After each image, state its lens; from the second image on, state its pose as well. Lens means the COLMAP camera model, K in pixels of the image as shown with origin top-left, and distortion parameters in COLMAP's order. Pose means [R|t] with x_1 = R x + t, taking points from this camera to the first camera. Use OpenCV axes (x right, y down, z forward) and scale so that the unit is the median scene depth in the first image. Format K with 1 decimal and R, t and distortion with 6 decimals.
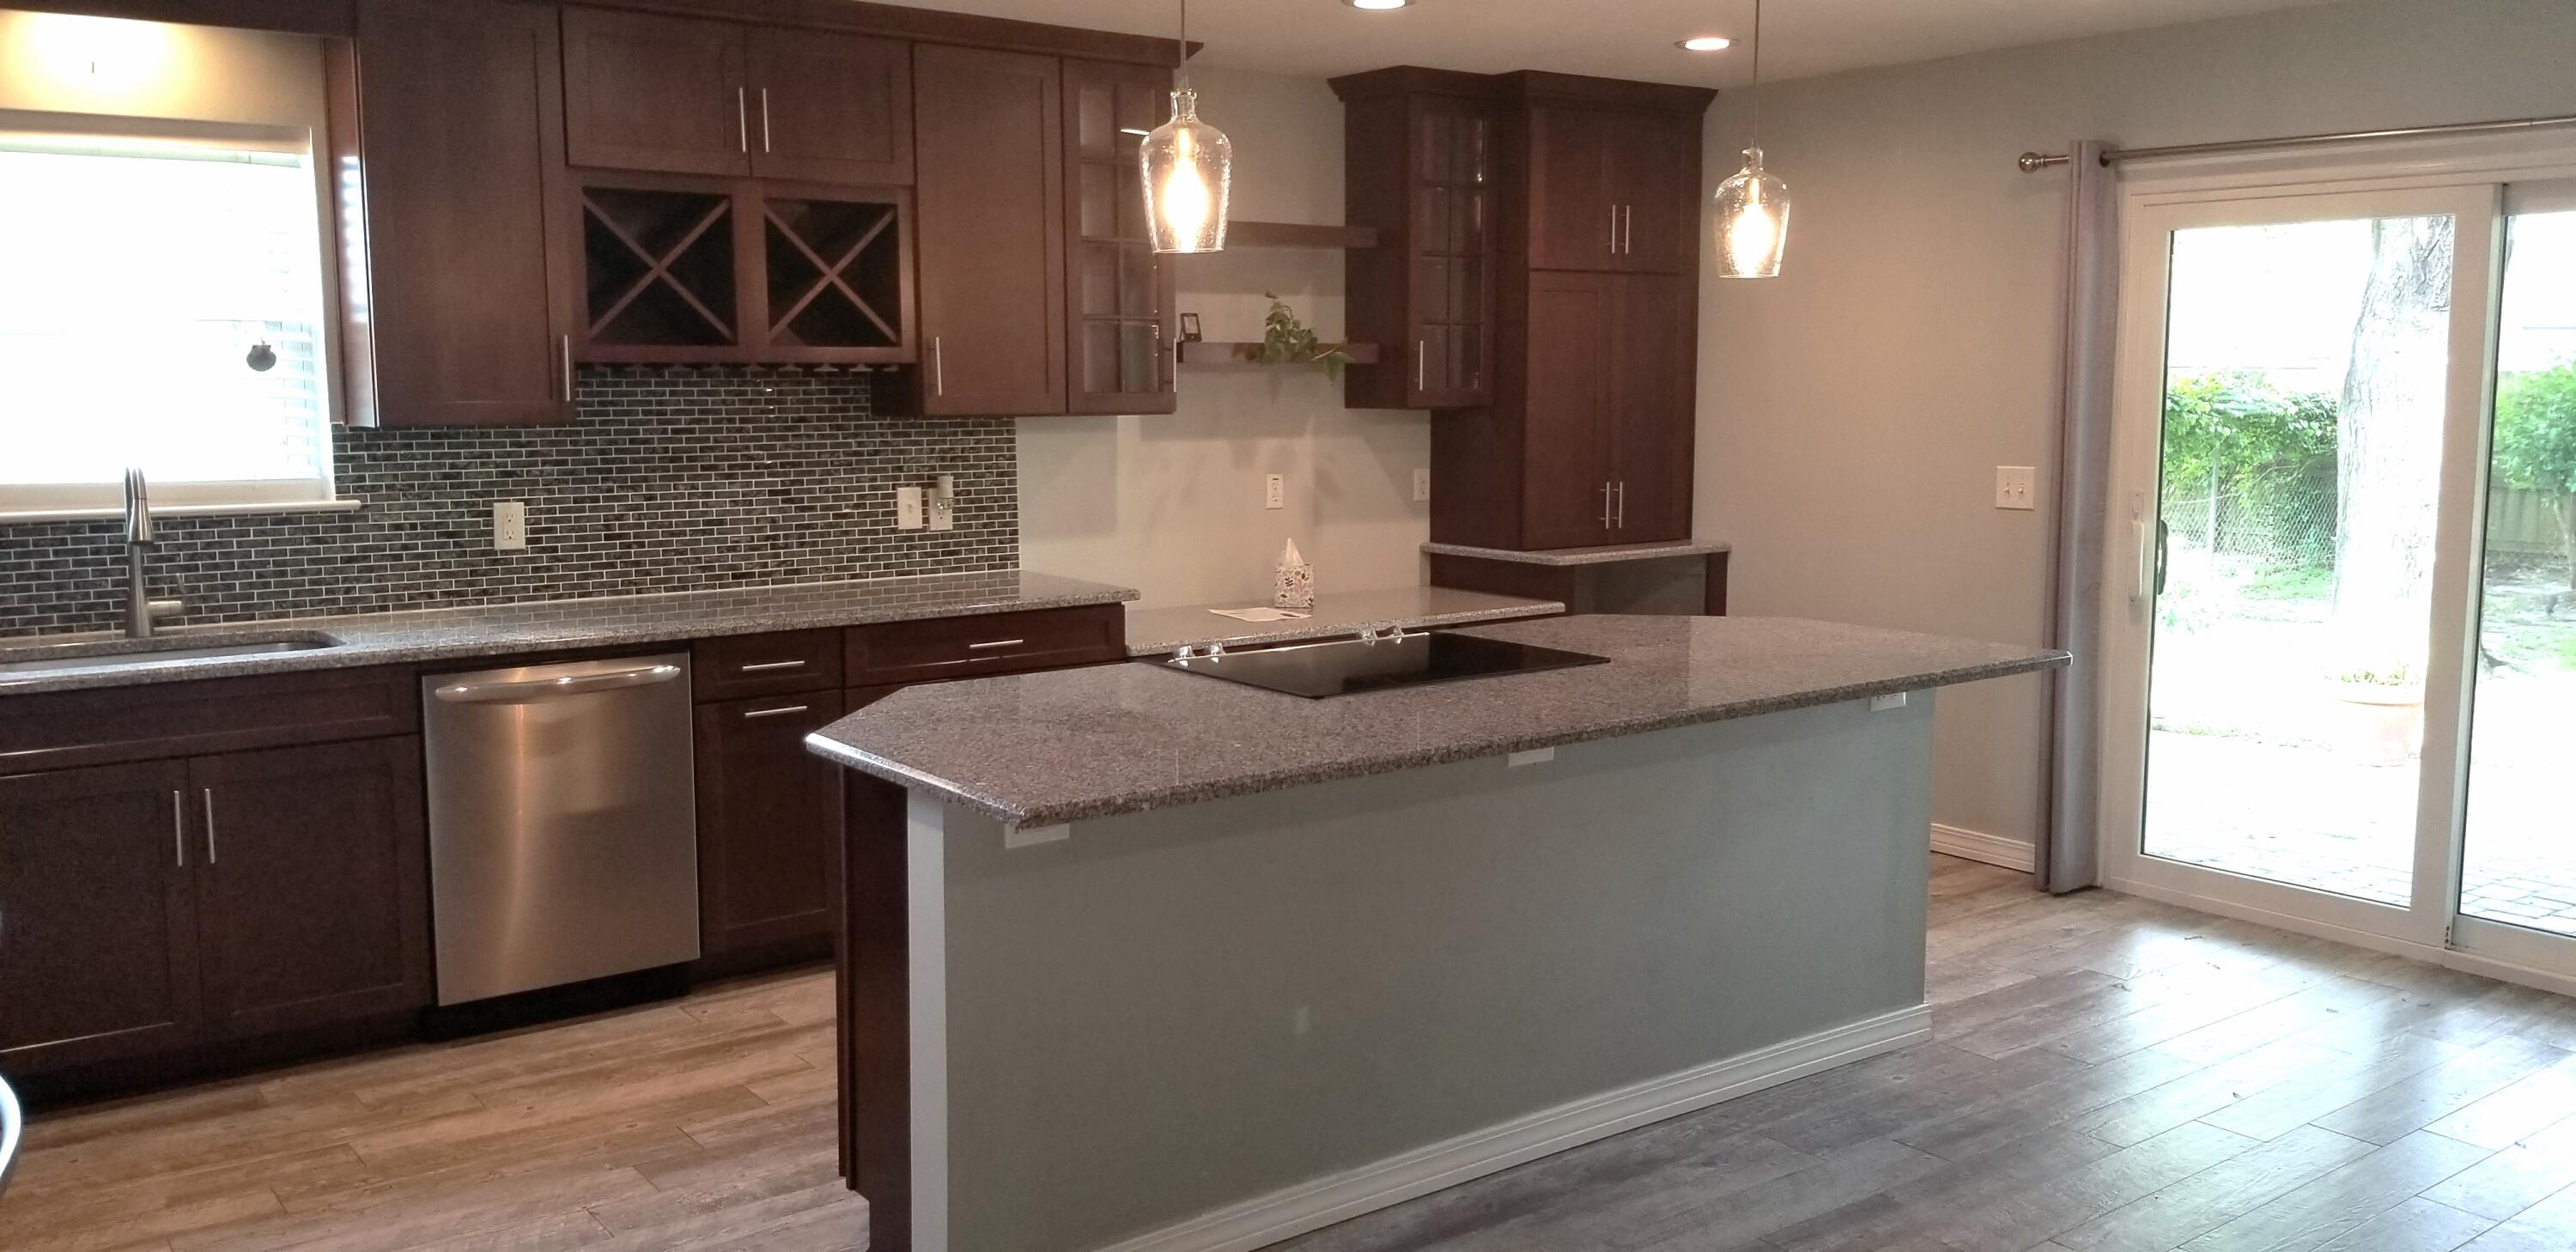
lens RADIAL K [[1996.6, 0, 1288.0], [0, 1996.6, 626.0], [0, 0, 1]] dist [0.056751, -0.001486]
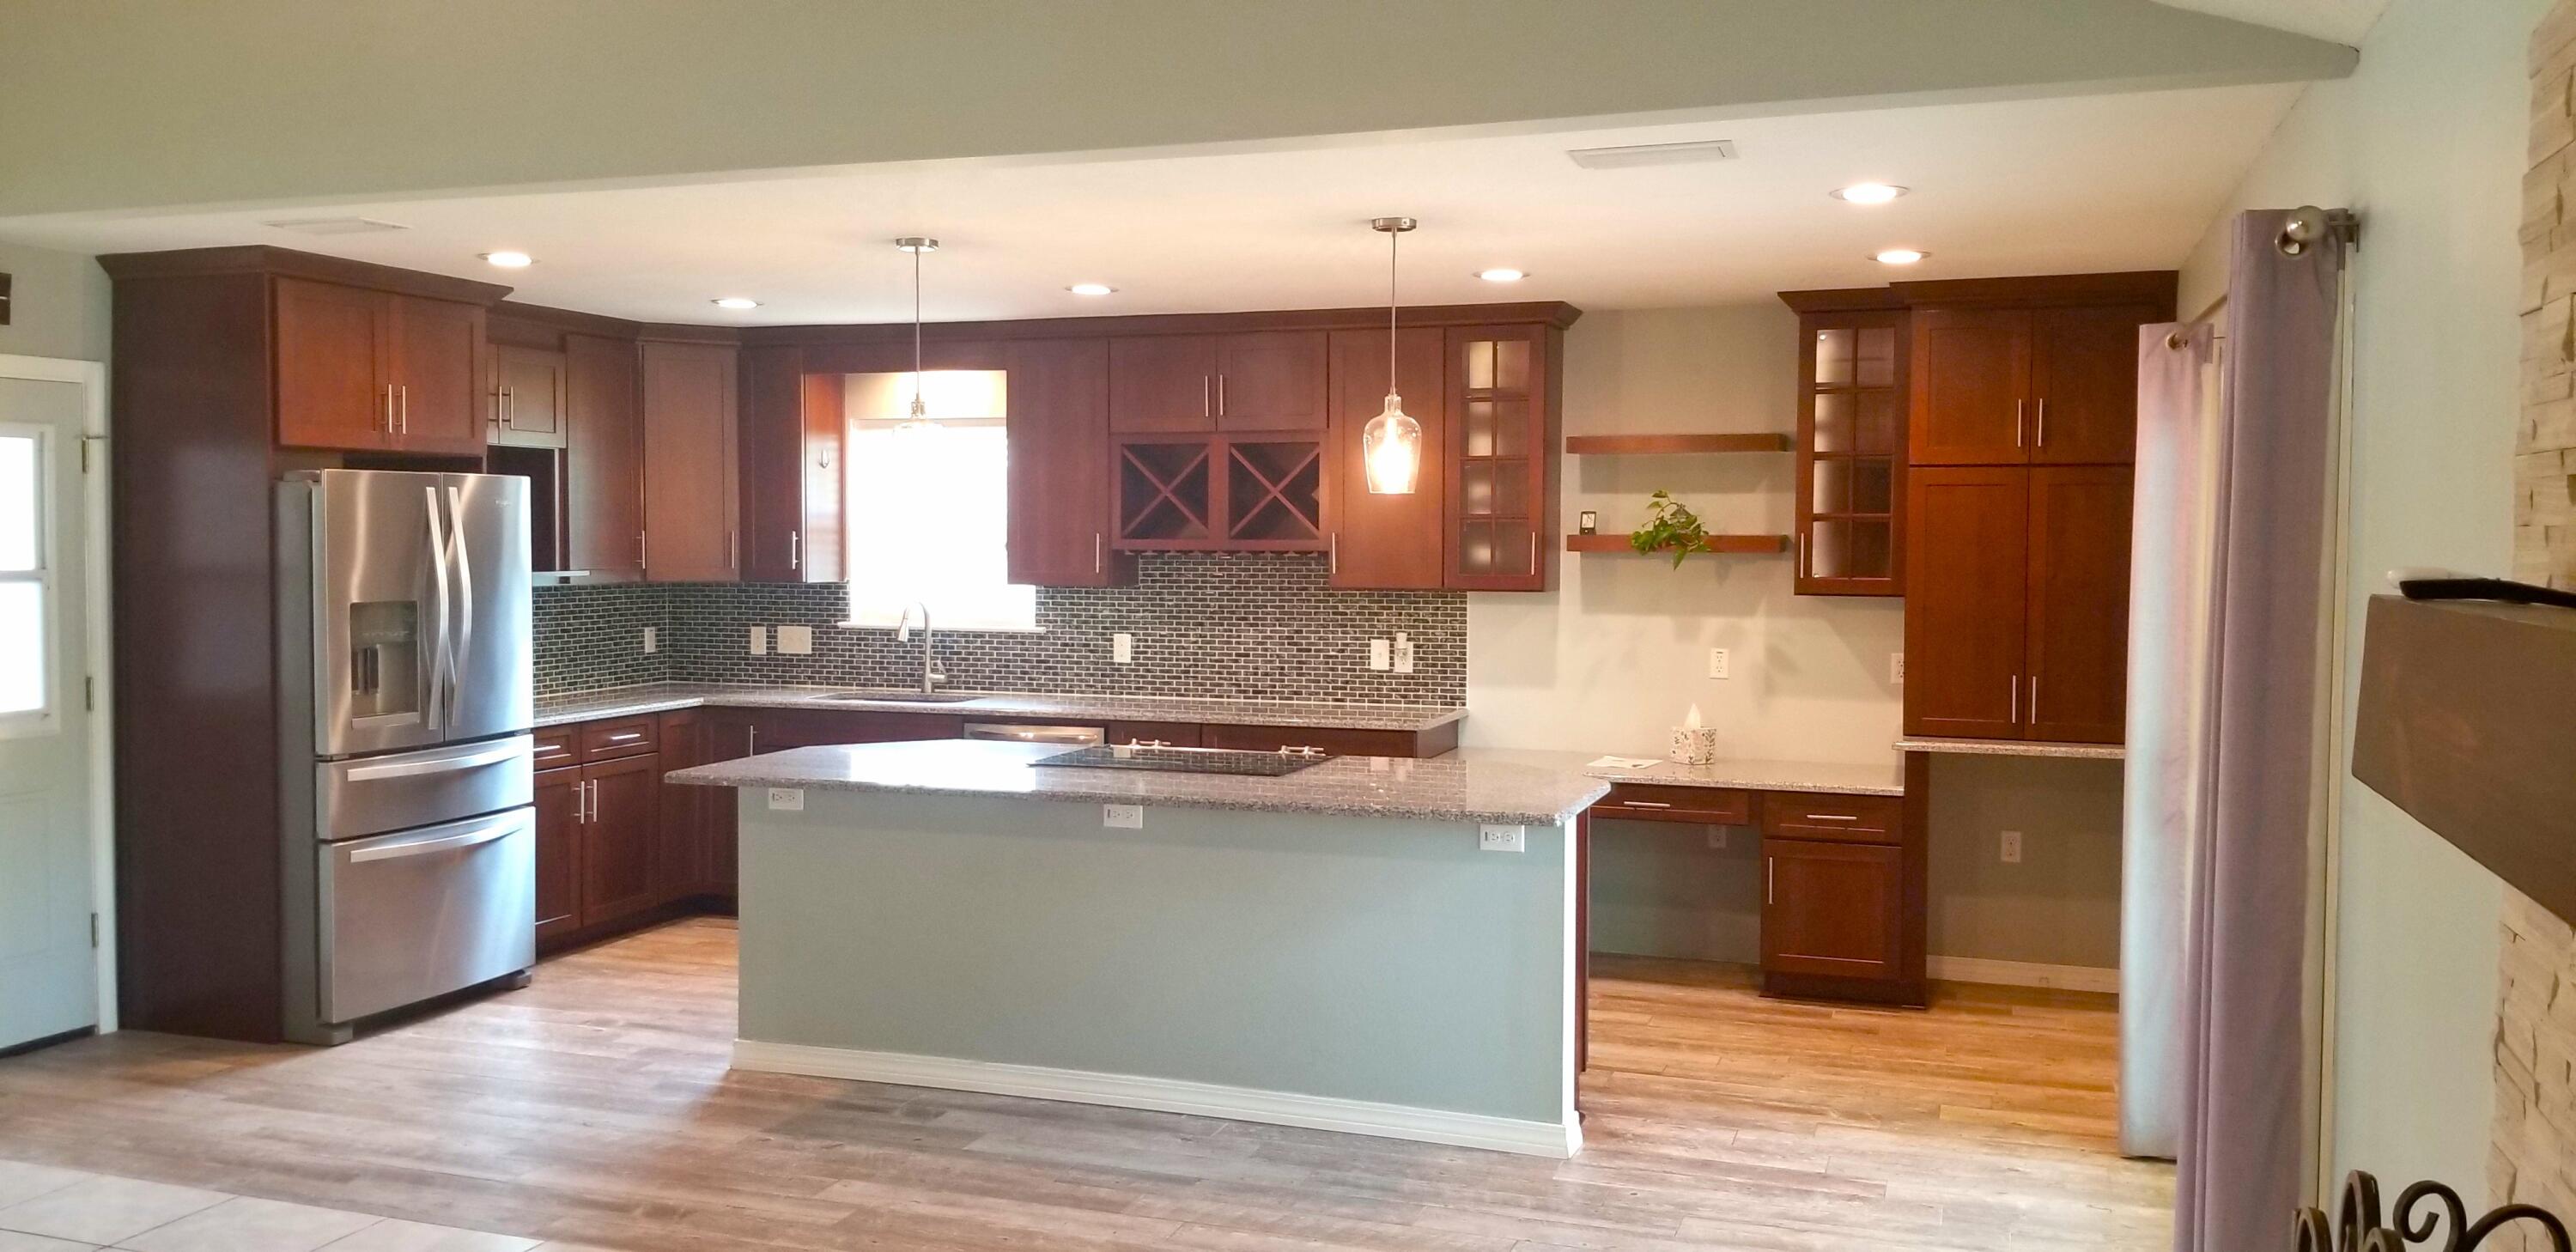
lens RADIAL K [[1996.6, 0, 1288.0], [0, 1996.6, 626.0], [0, 0, 1]] dist [0.056751, -0.001486]
pose [[0.559569, 0.038277, -0.827900, 1.013097], [-0.112598, 0.993182, -0.030185, -0.033200], [0.821100, 0.110111, 0.560063, 0.193218]]
